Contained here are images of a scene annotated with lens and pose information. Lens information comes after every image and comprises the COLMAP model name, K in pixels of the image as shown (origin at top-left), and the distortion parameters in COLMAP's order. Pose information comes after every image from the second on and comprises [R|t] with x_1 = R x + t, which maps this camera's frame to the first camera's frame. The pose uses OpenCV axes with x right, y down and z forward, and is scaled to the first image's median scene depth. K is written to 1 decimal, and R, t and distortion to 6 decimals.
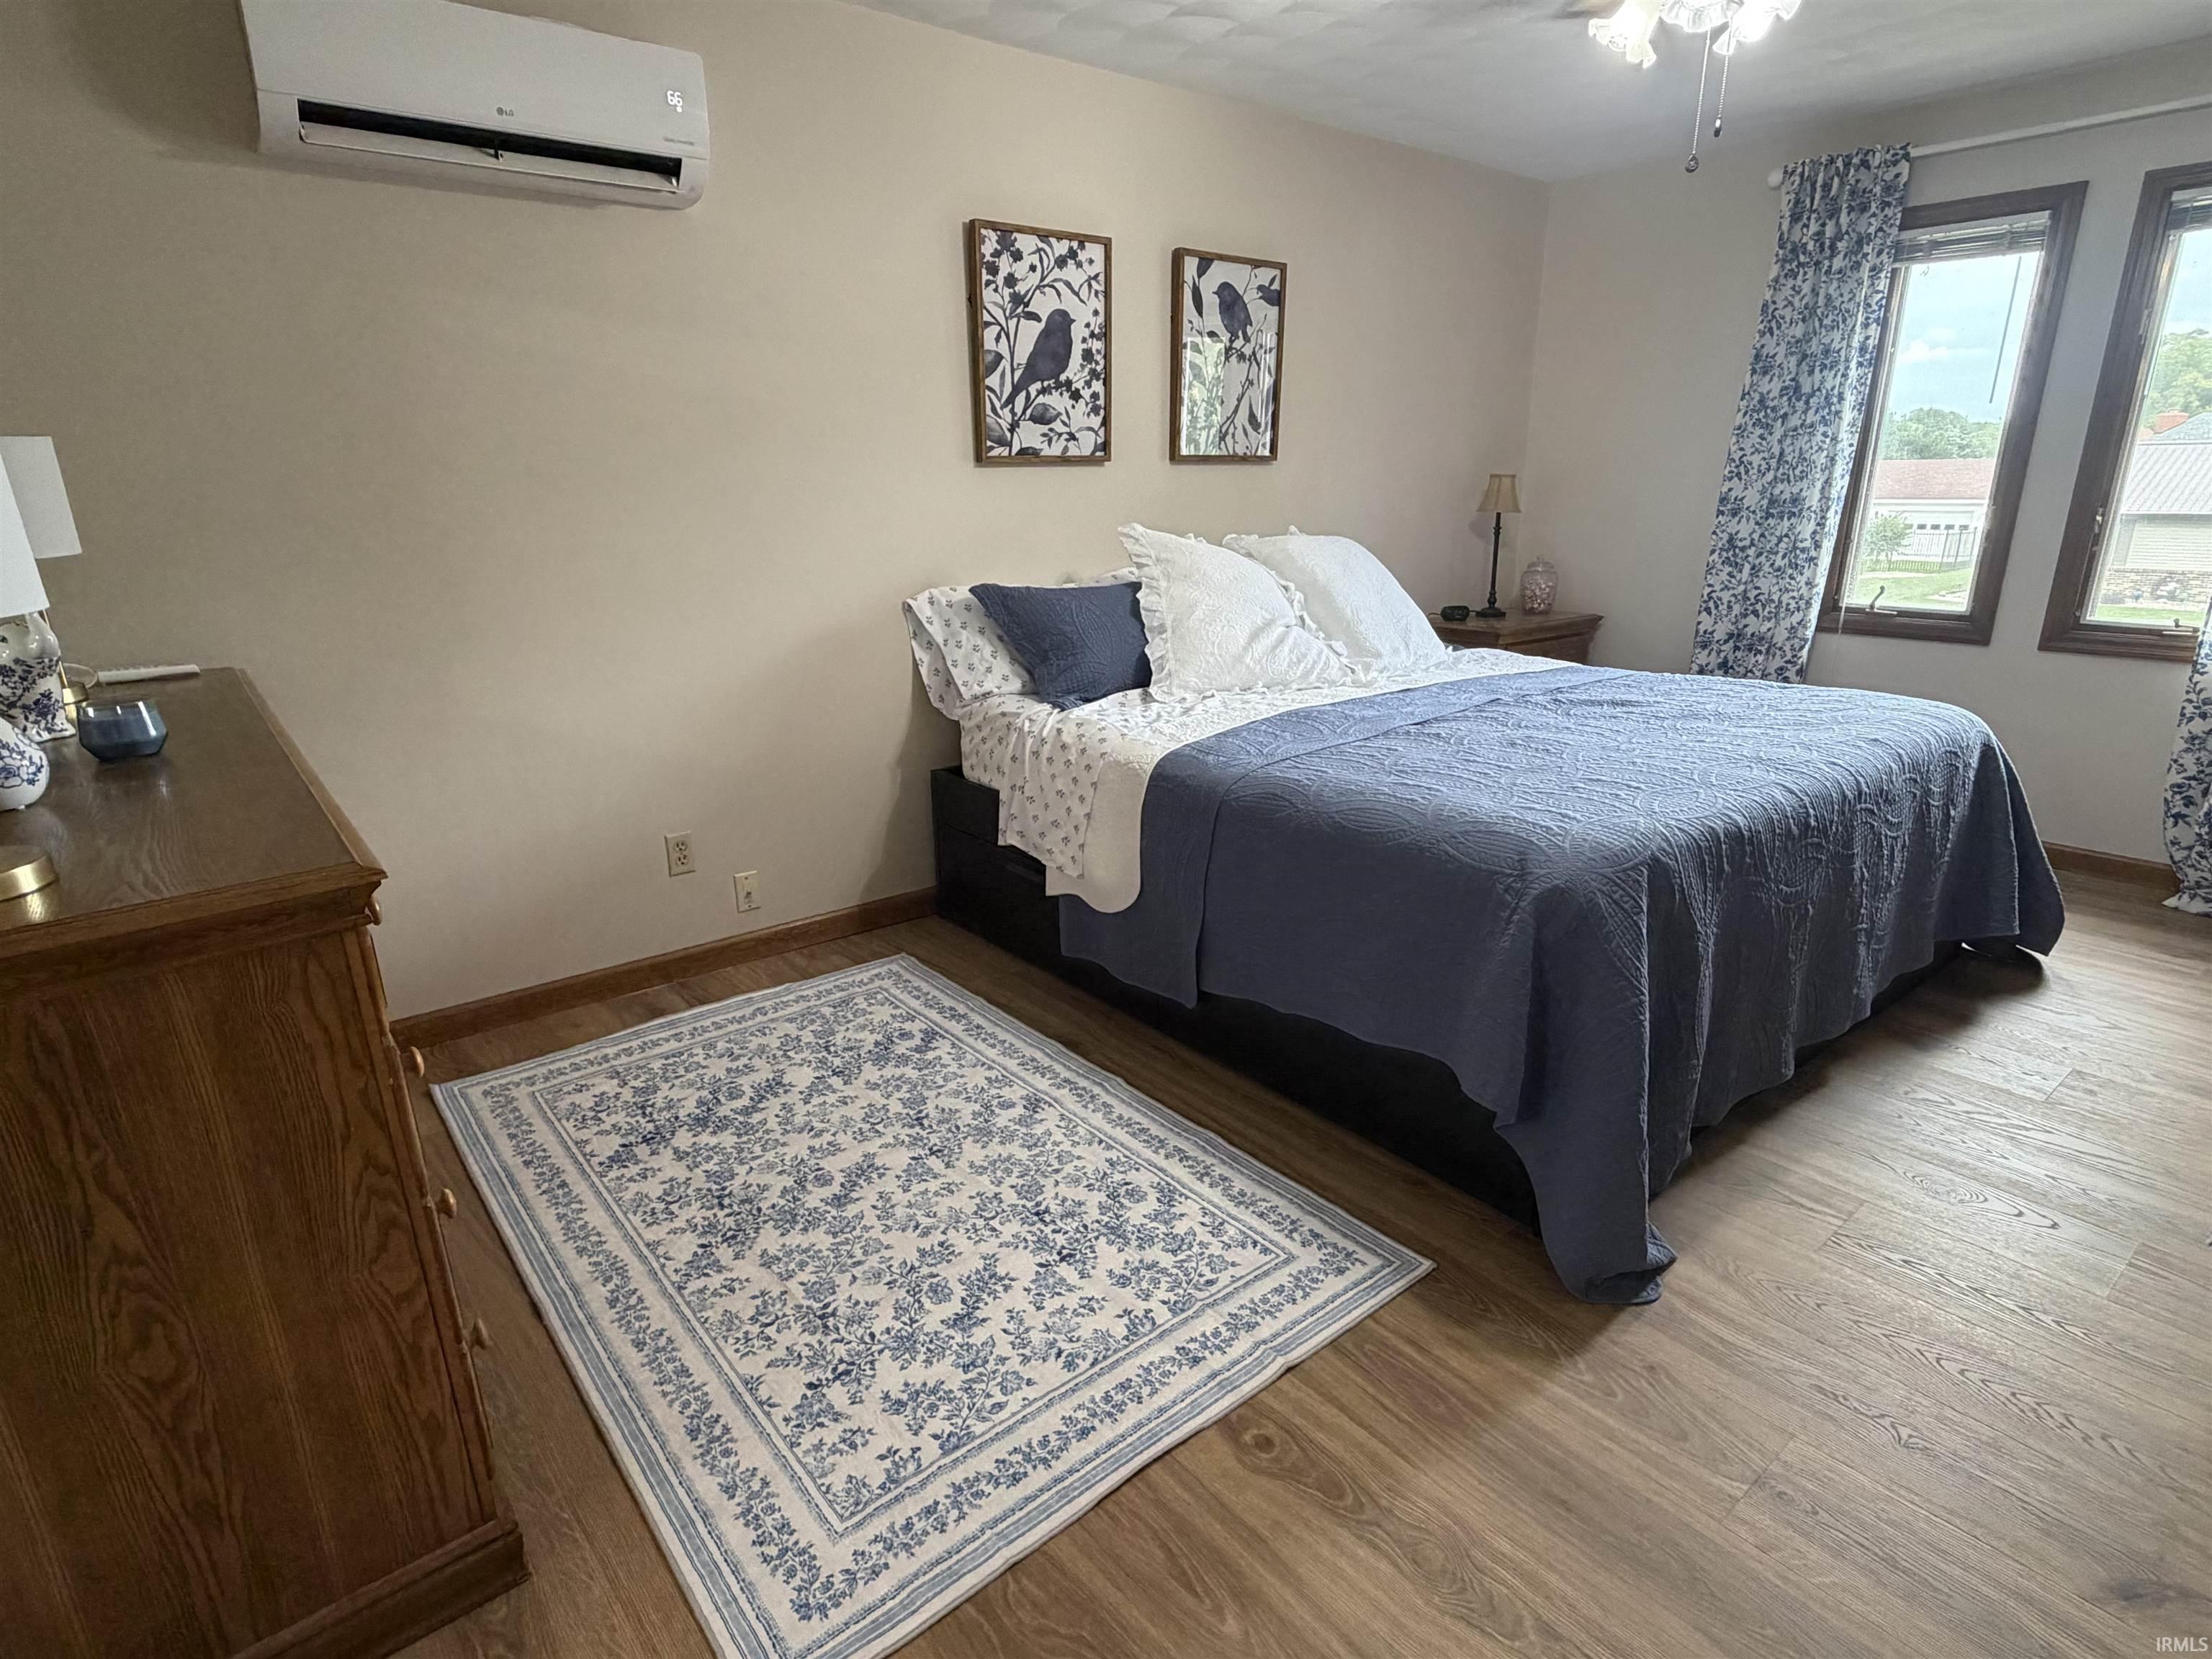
lens RADIAL K [[1164.9, 0, 1105.9], [0, 1164.9, 827.5], [0, 0, 1]] dist [0.005732, 0.001974]
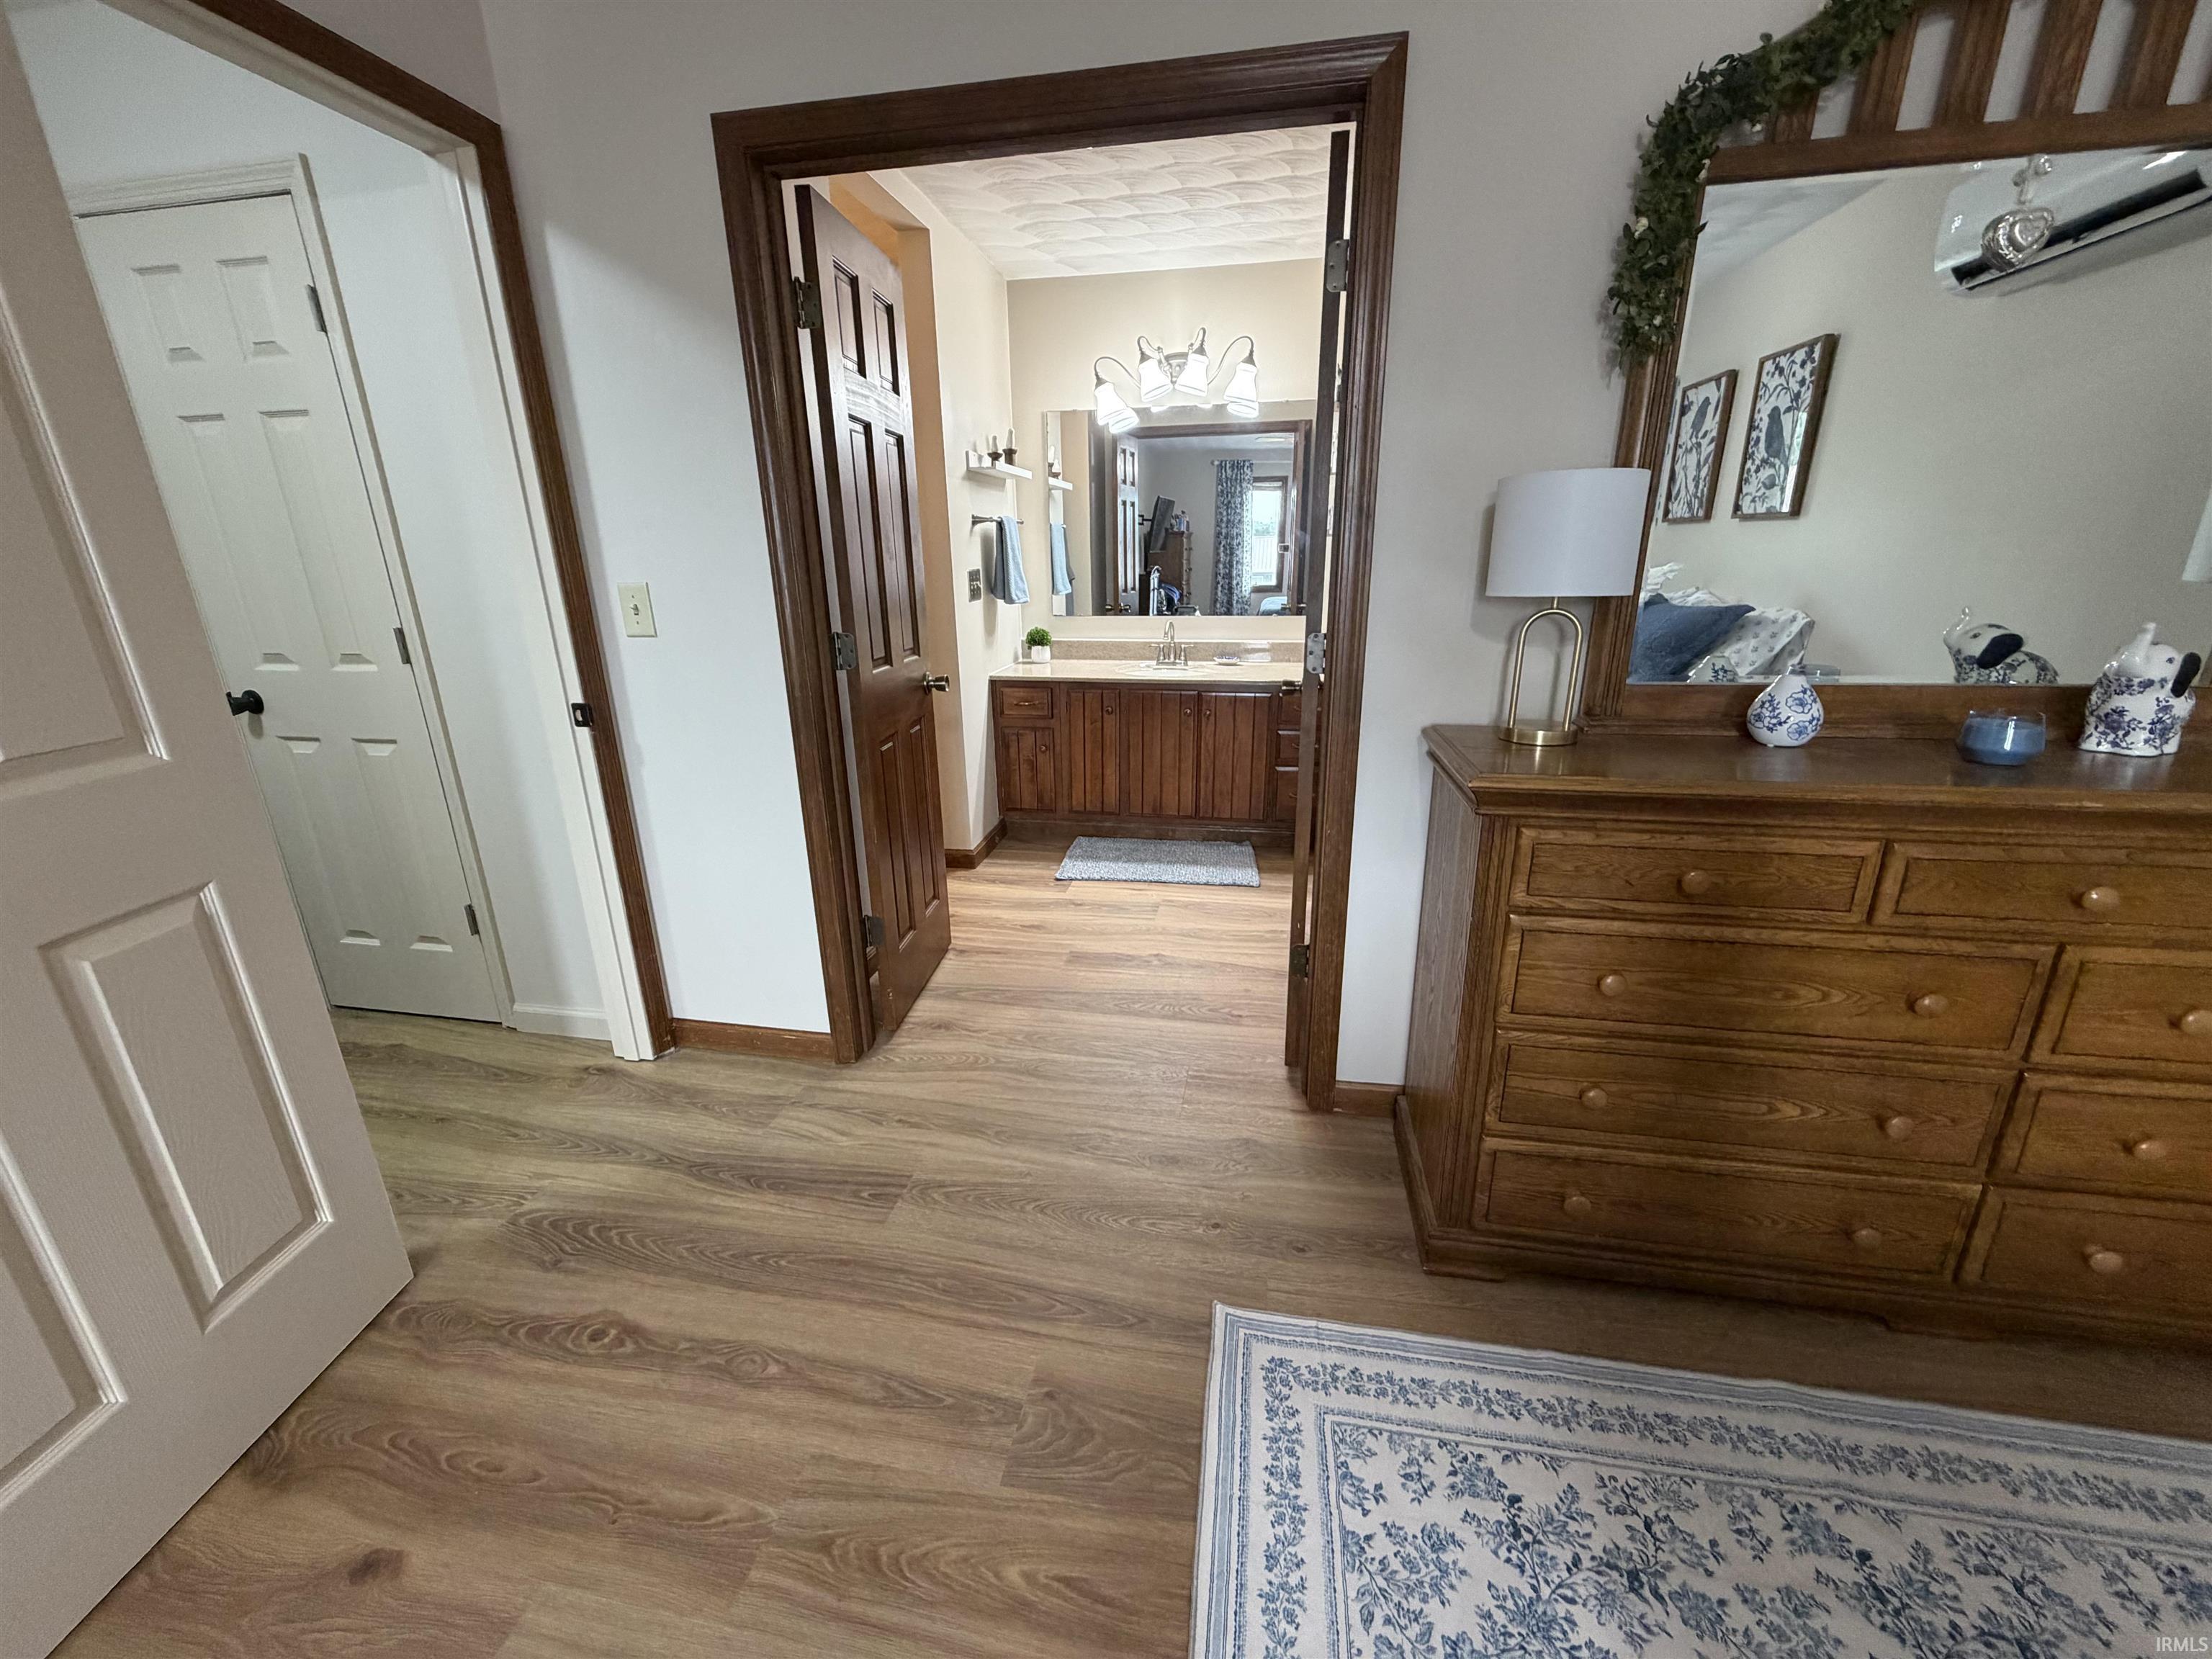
lens RADIAL K [[880.8, 0, 1094.6], [0, 880.8, 828.4], [0, 0, 1]] dist [0.002947, -0.000421]
pose [[-0.767734, 0.217754, -0.602635, 0.159428], [-0.162420, 0.843639, 0.511755, -0.142170], [0.619843, 0.490771, -0.612322, 0.485738]]
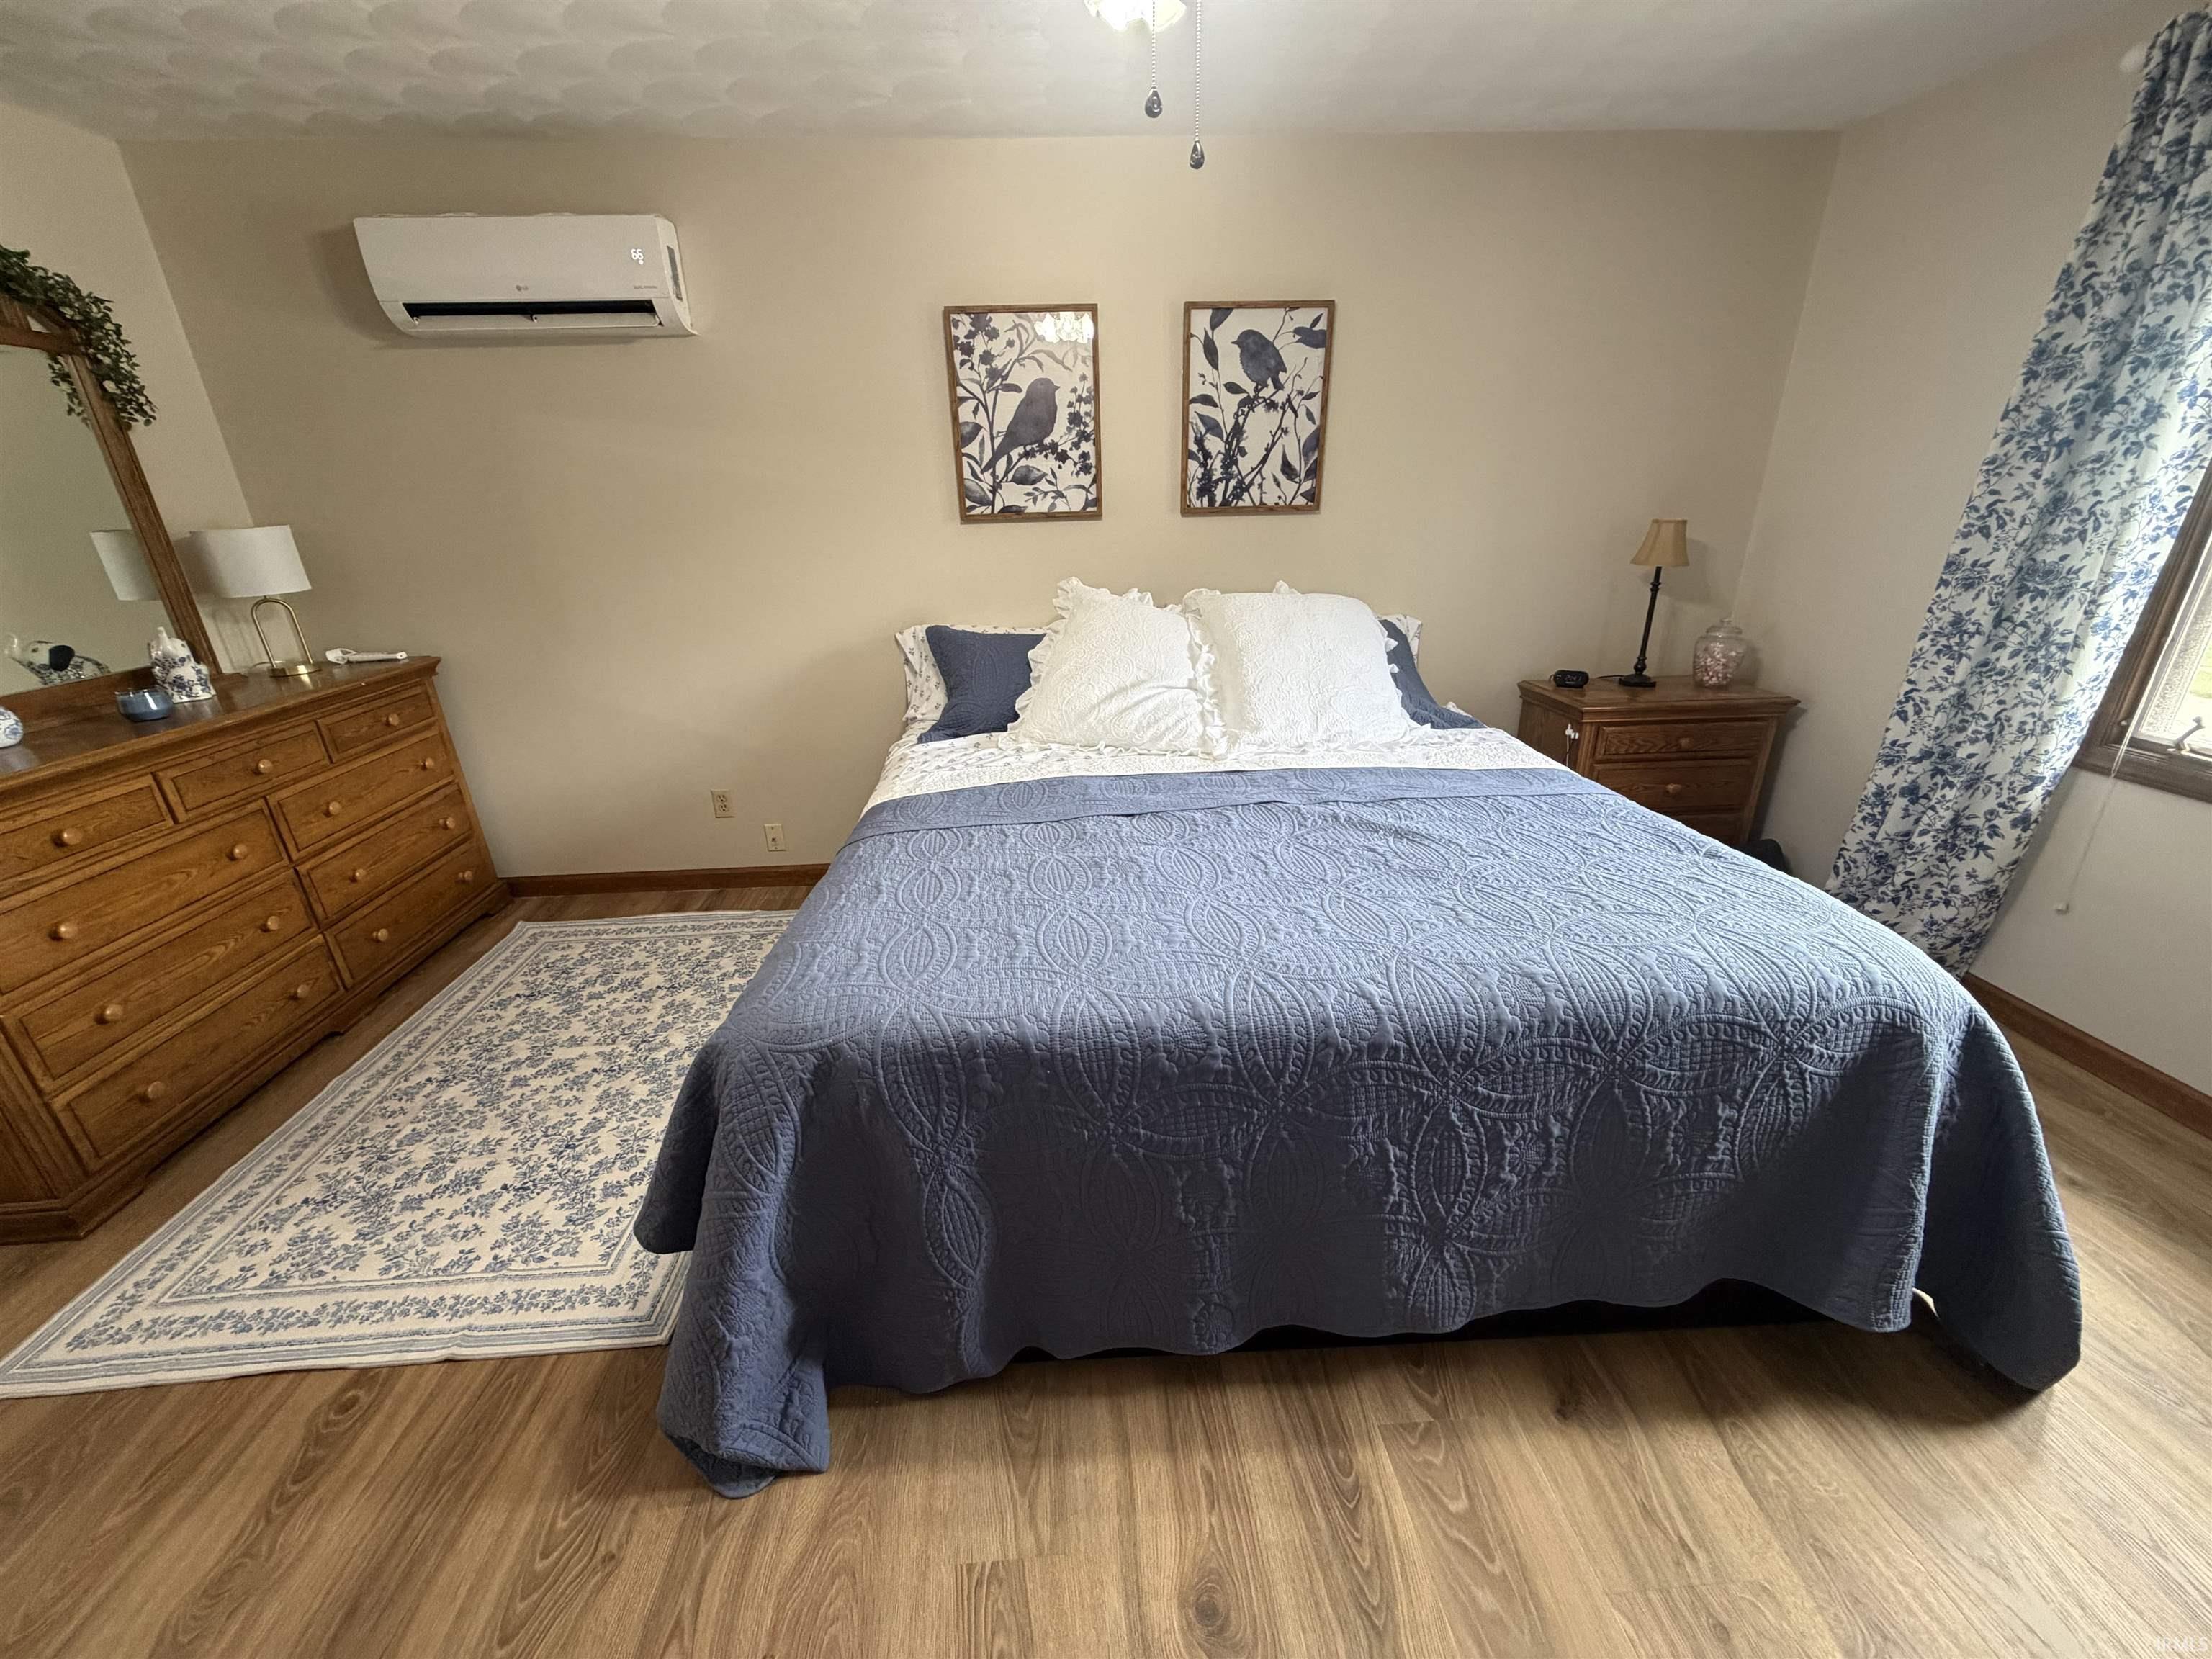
lens RADIAL K [[880.8, 0, 1108.6], [0, 880.8, 832.7], [0, 0, 1]] dist [0.002947, -0.000421]
pose [[0.815496, 0.202028, -0.542356, 0.551128], [-0.153782, 0.979049, 0.133468, -0.143271], [0.557958, -0.025438, 0.829480, 0.329723]]
